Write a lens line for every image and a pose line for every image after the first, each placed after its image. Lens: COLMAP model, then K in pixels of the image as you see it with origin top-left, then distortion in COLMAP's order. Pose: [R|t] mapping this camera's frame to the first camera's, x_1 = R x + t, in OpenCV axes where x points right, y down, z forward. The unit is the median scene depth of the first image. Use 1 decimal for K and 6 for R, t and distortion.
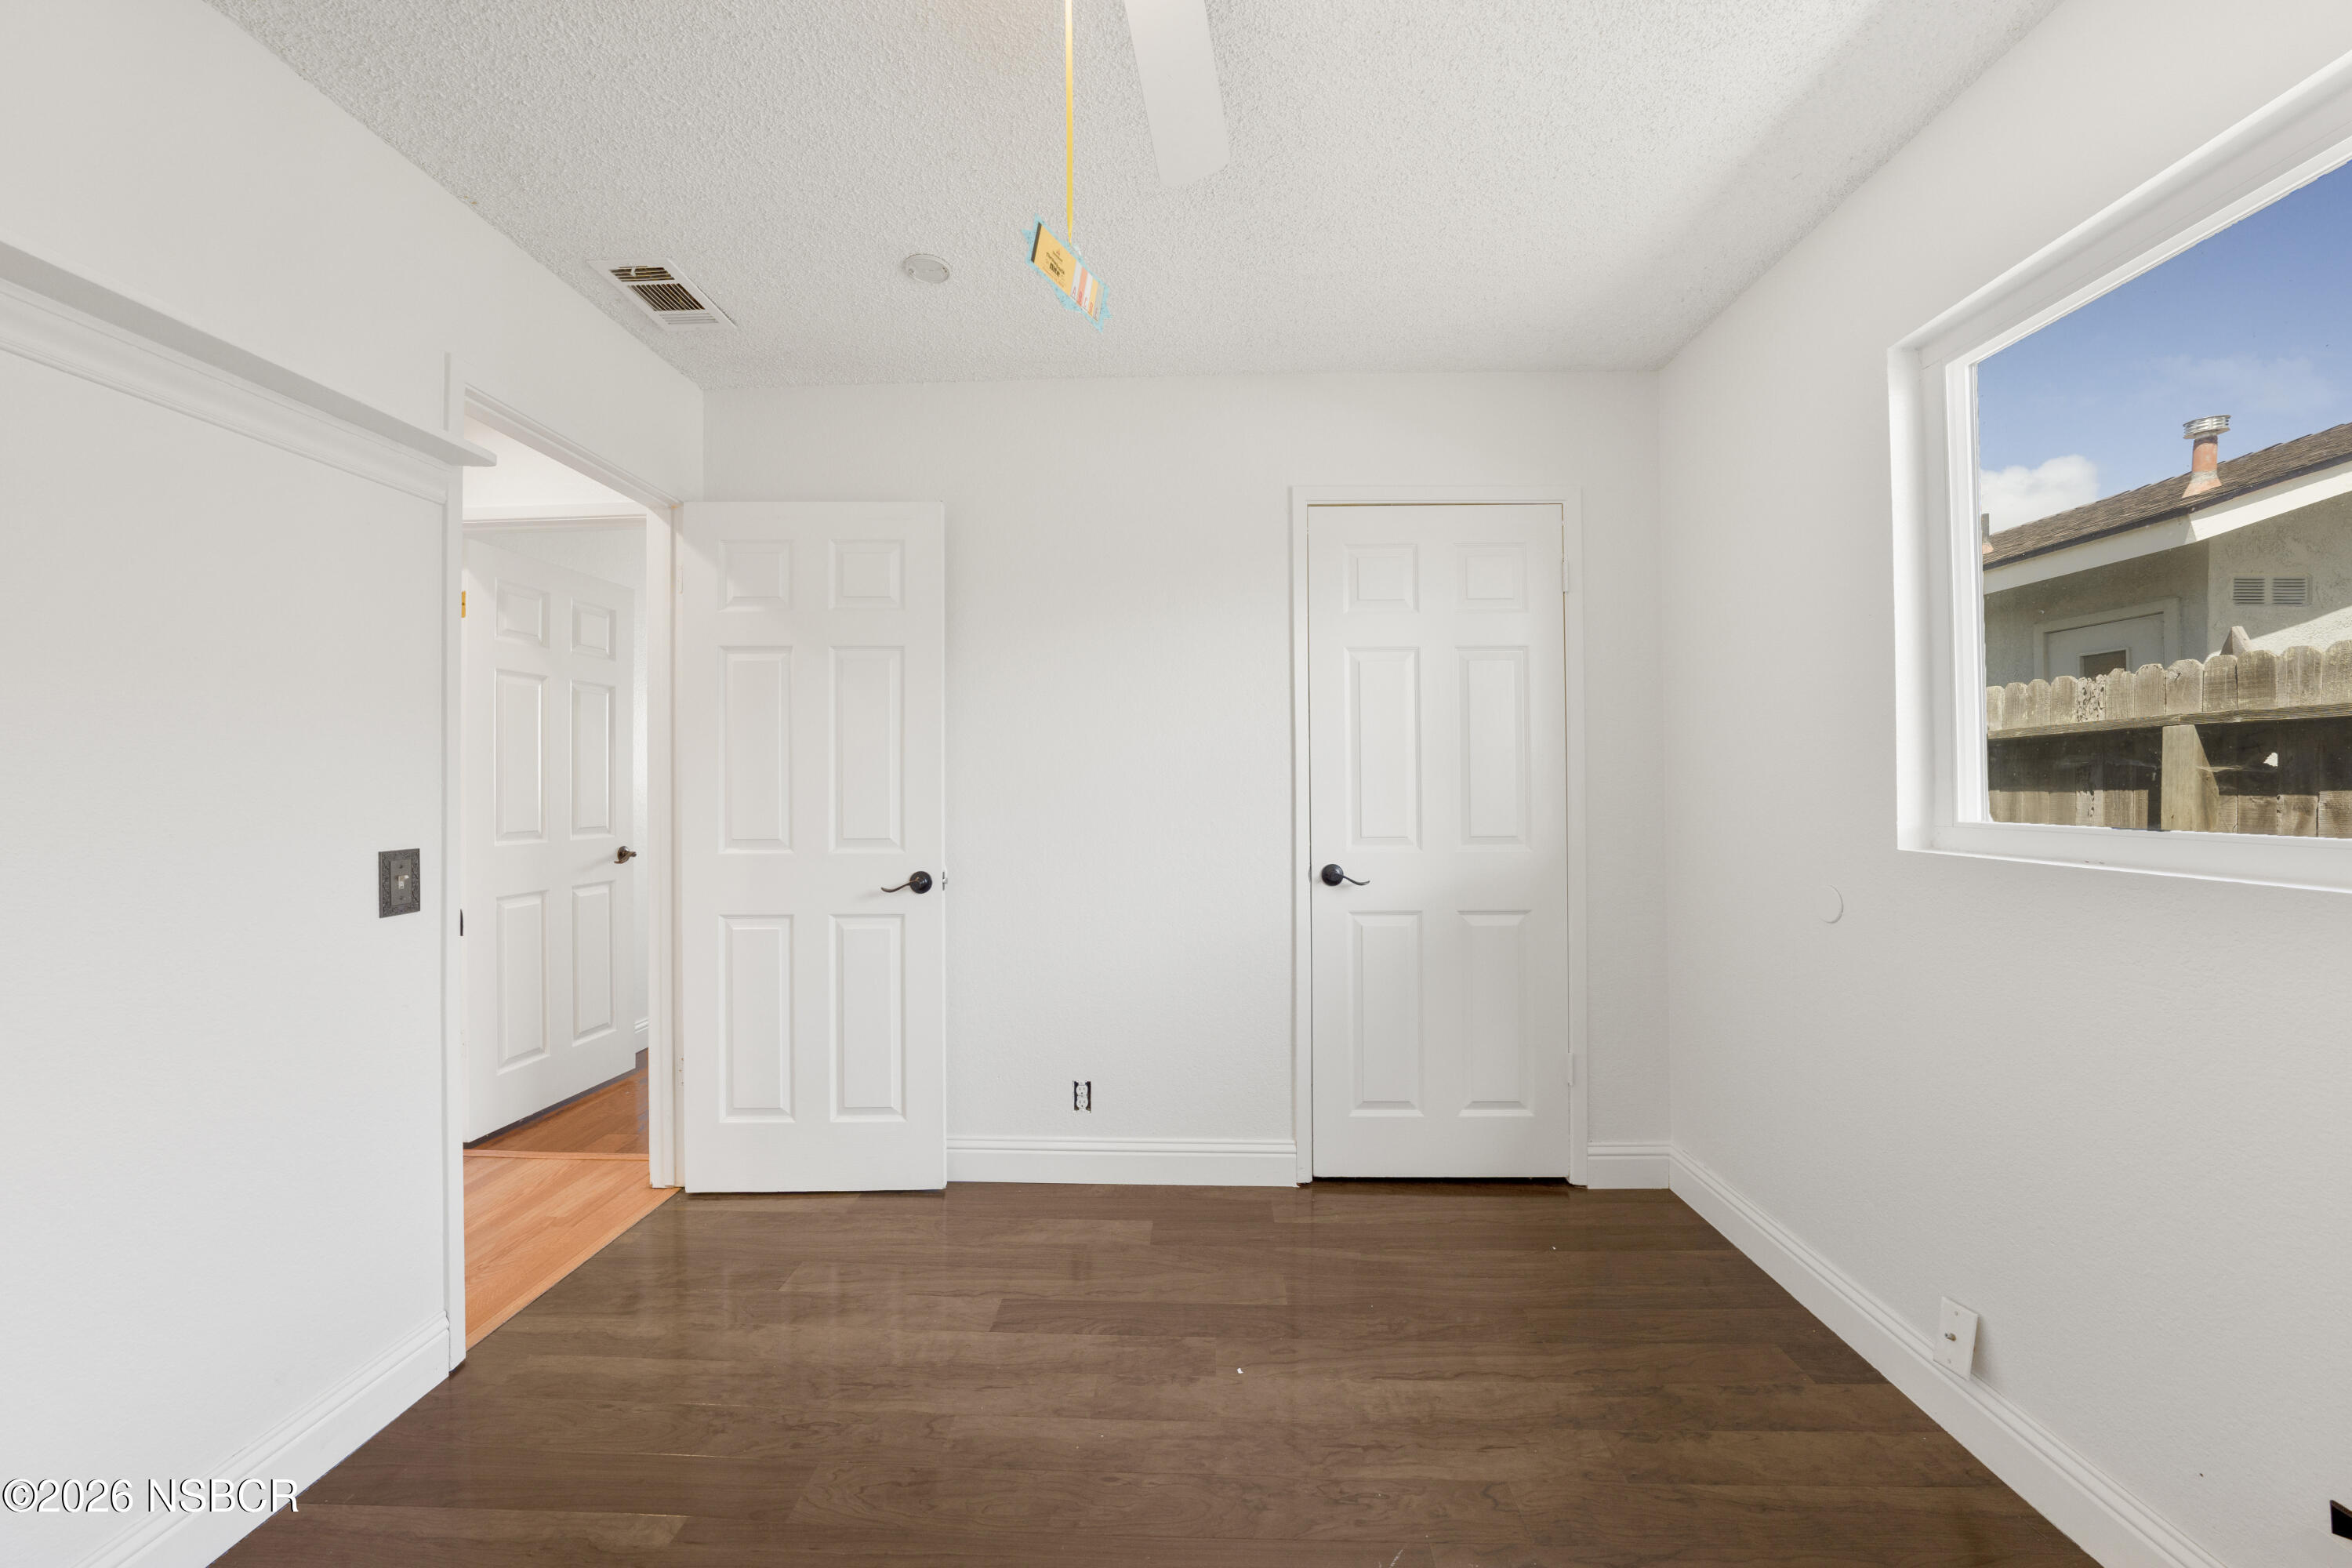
lens RADIAL K [[862.3, 0, 1181.3], [0, 862.3, 778.6], [0, 0, 1]] dist [-0.000270, -0.000006]
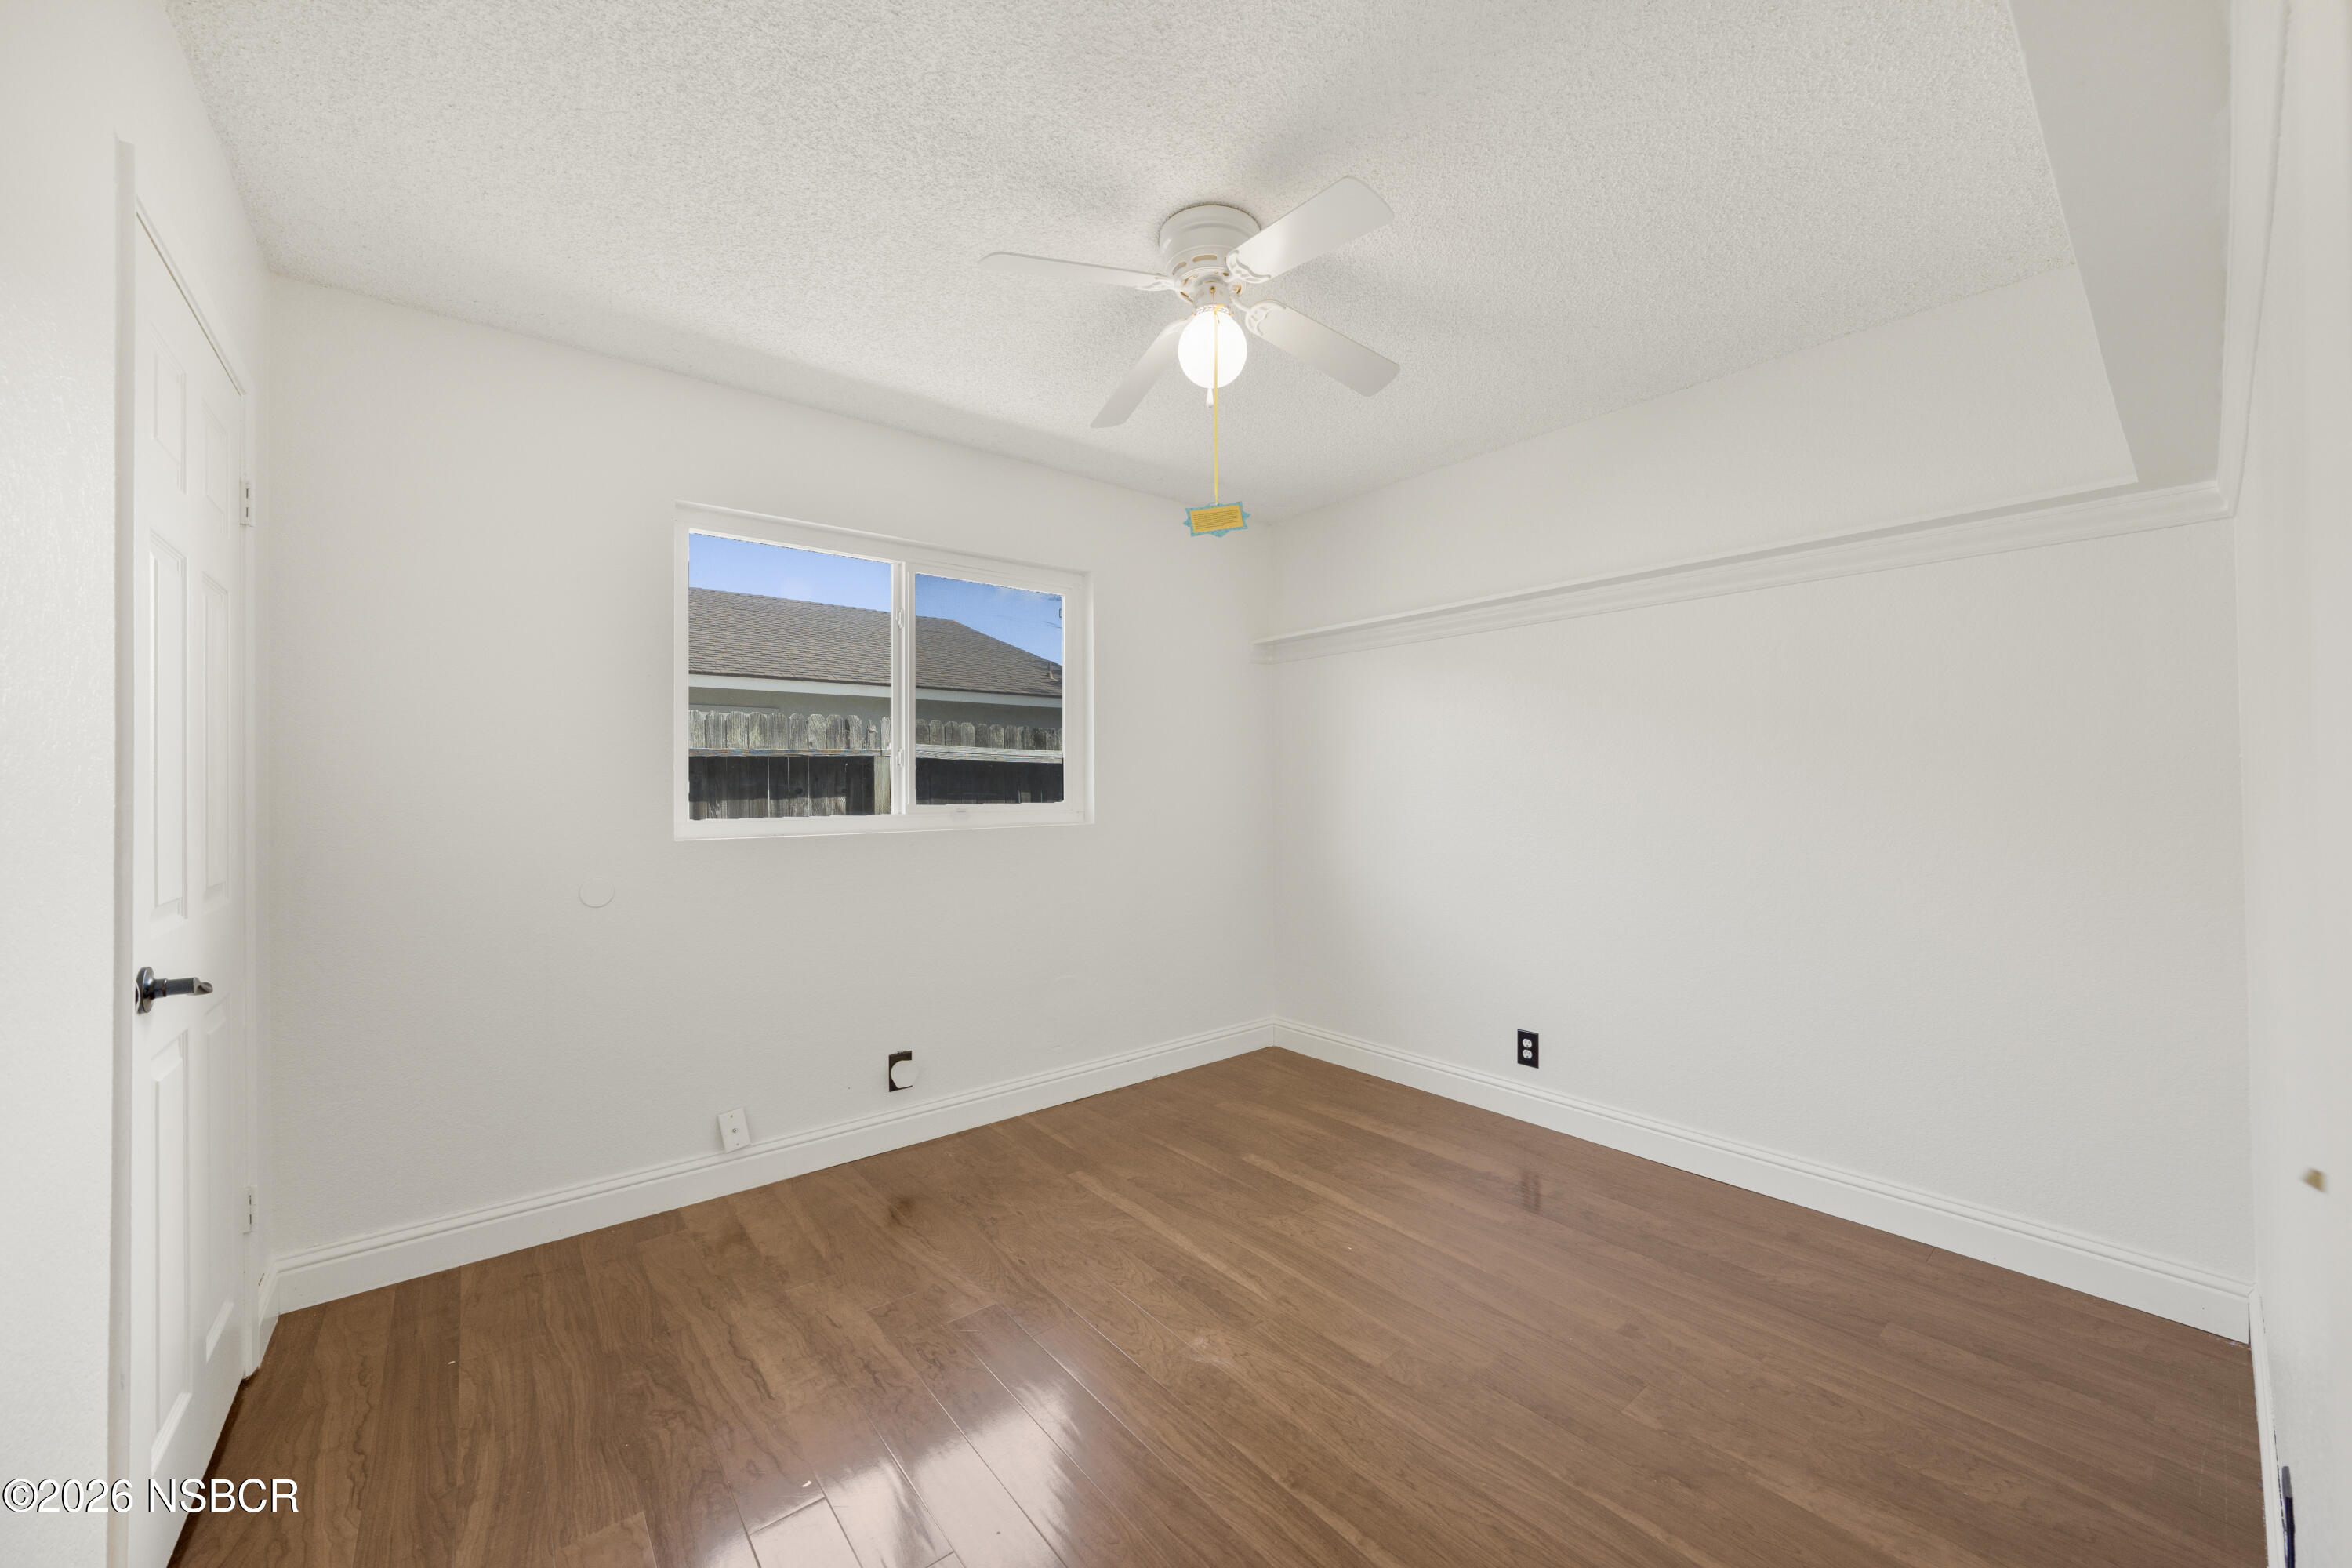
lens RADIAL K [[862.3, 0, 1183.9], [0, 862.3, 789.0], [0, 0, 1]] dist [-0.000270, -0.000006]
pose [[-0.657079, 0.018656, 0.753591, -0.888991], [0.013157, 0.999825, -0.013279, 0.025698], [-0.753707, 0.001190, -0.657209, 1.378056]]
